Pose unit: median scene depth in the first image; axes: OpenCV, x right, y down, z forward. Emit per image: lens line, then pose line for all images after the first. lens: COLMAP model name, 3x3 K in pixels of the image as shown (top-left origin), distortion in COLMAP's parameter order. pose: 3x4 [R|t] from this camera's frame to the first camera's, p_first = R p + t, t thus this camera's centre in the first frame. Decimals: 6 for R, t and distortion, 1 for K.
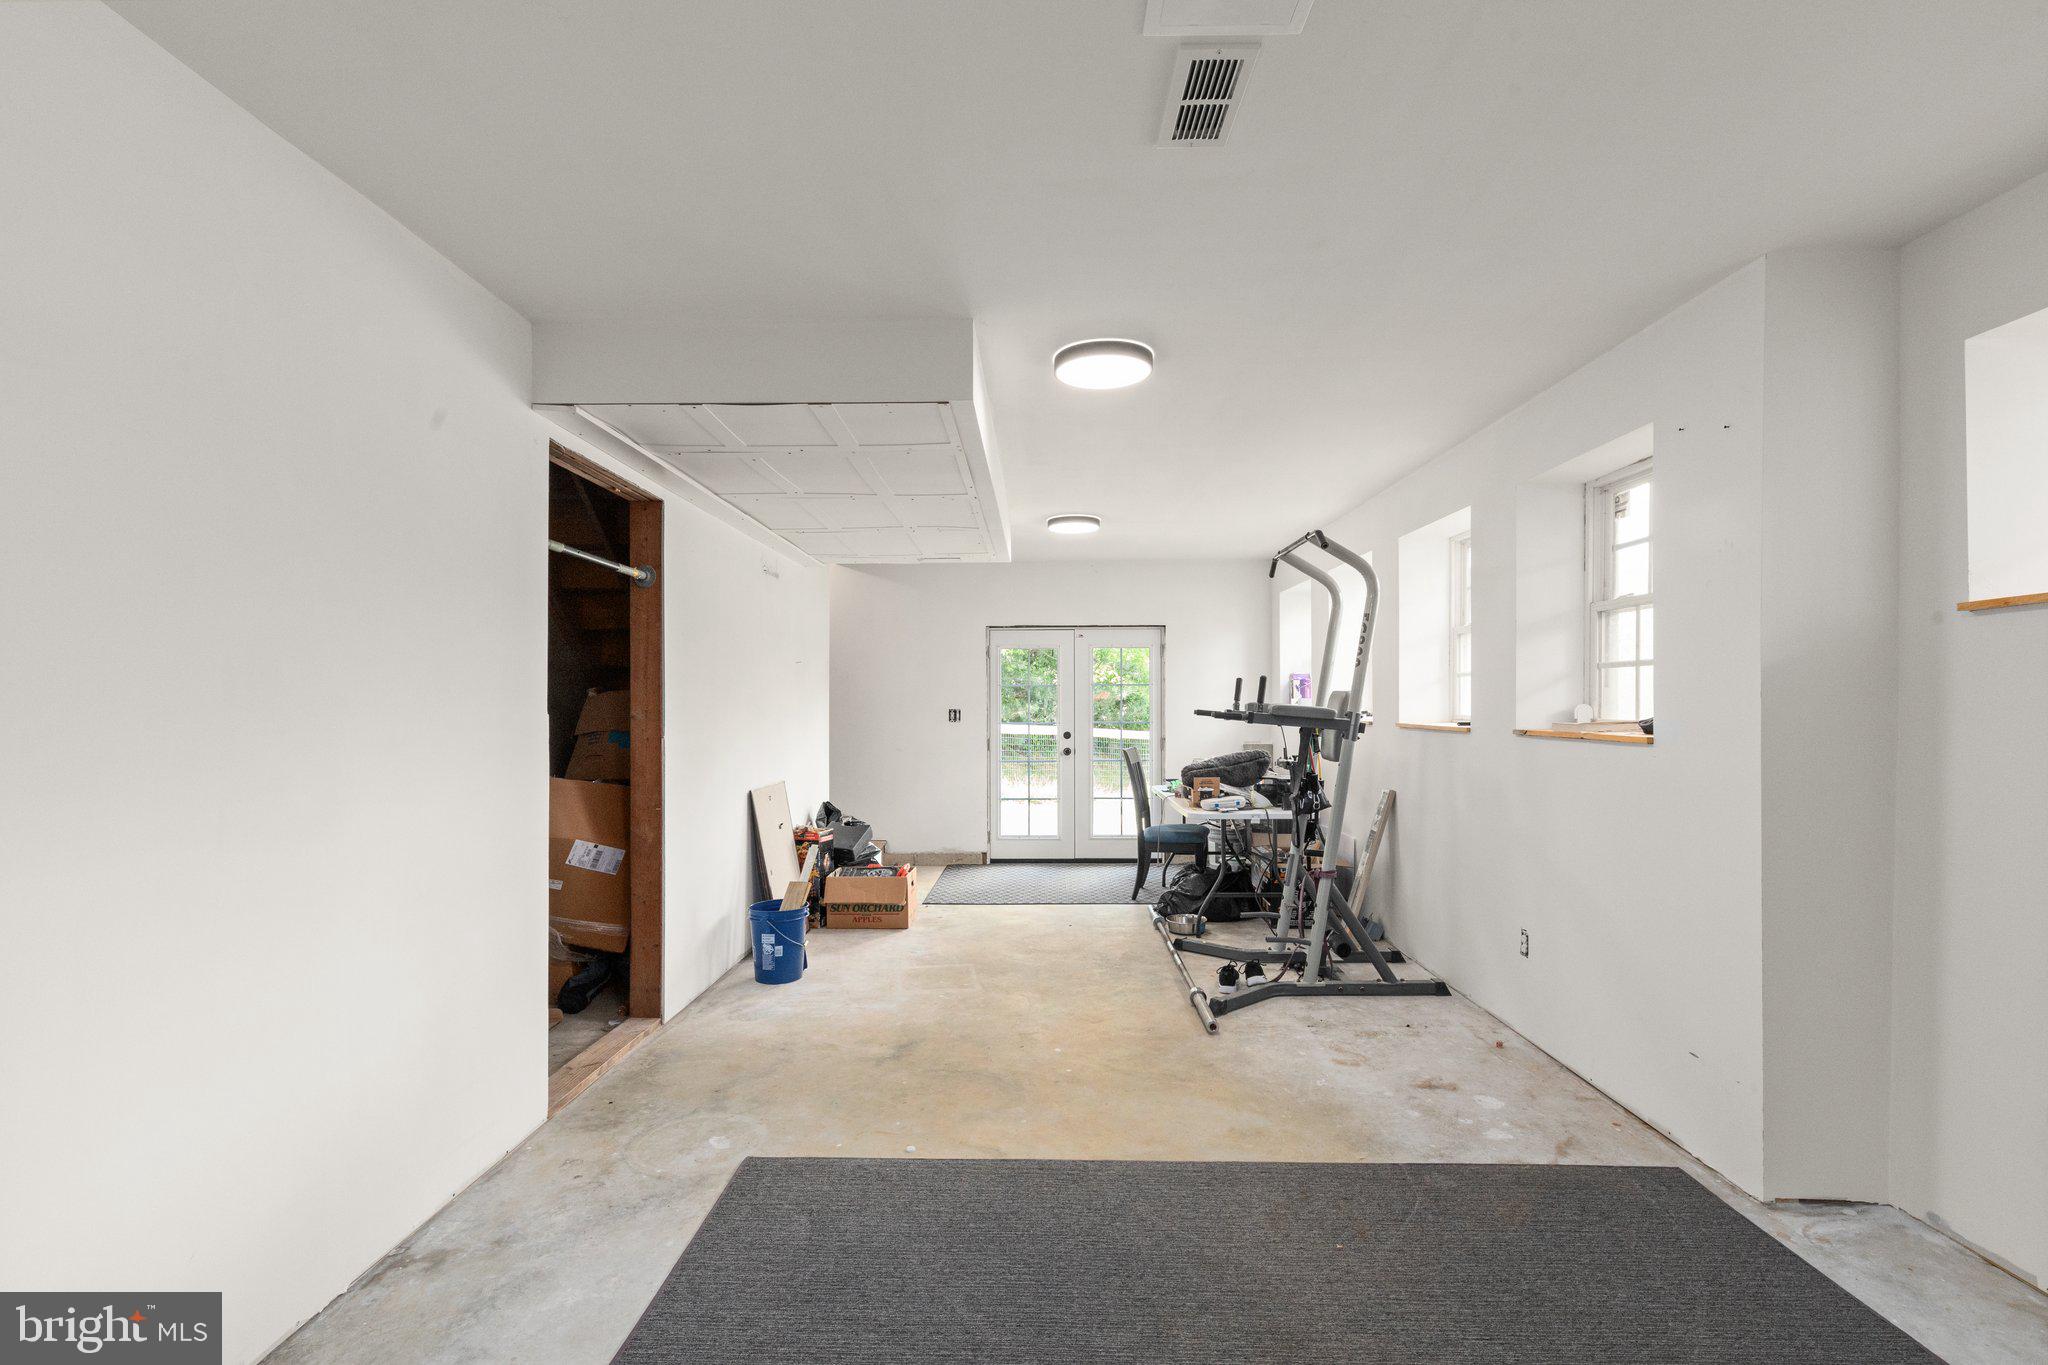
lens RADIAL K [[935.3, 0, 1025.8], [0, 935.3, 695.4], [0, 0, 1]] dist [-0.000530, -0.000587]
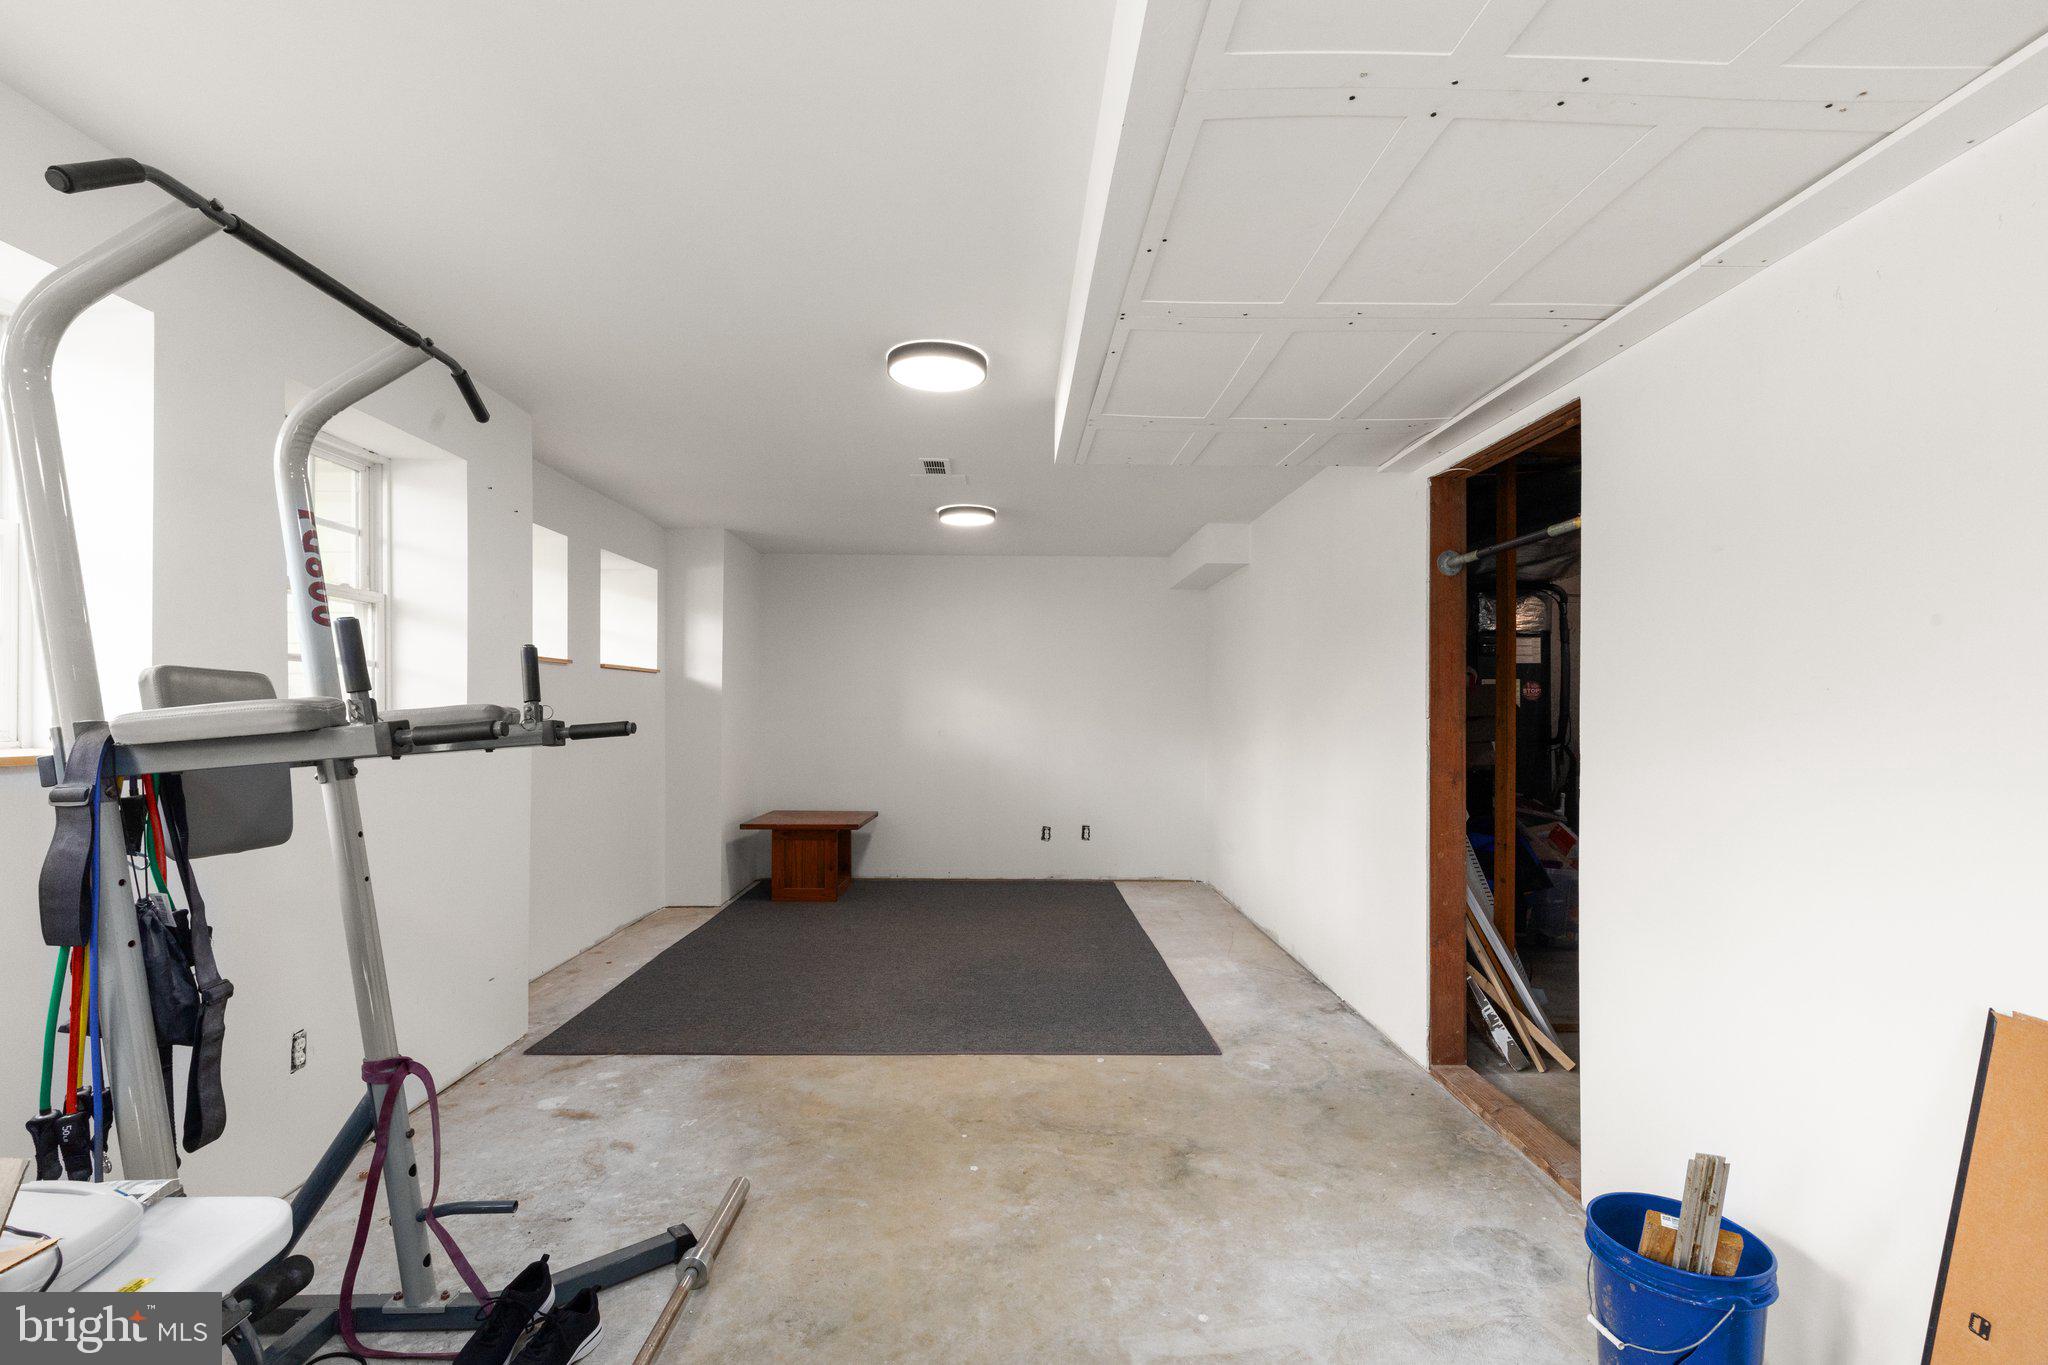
lens RADIAL K [[935.3, 0, 1026.8], [0, 935.3, 699.1], [0, 0, 1]] dist [-0.000530, -0.000587]
pose [[-0.999135, -0.003848, -0.041407, 0.028293], [-0.002915, 0.999741, -0.022567, 0.022208], [0.041483, -0.022427, -0.998887, 2.031223]]
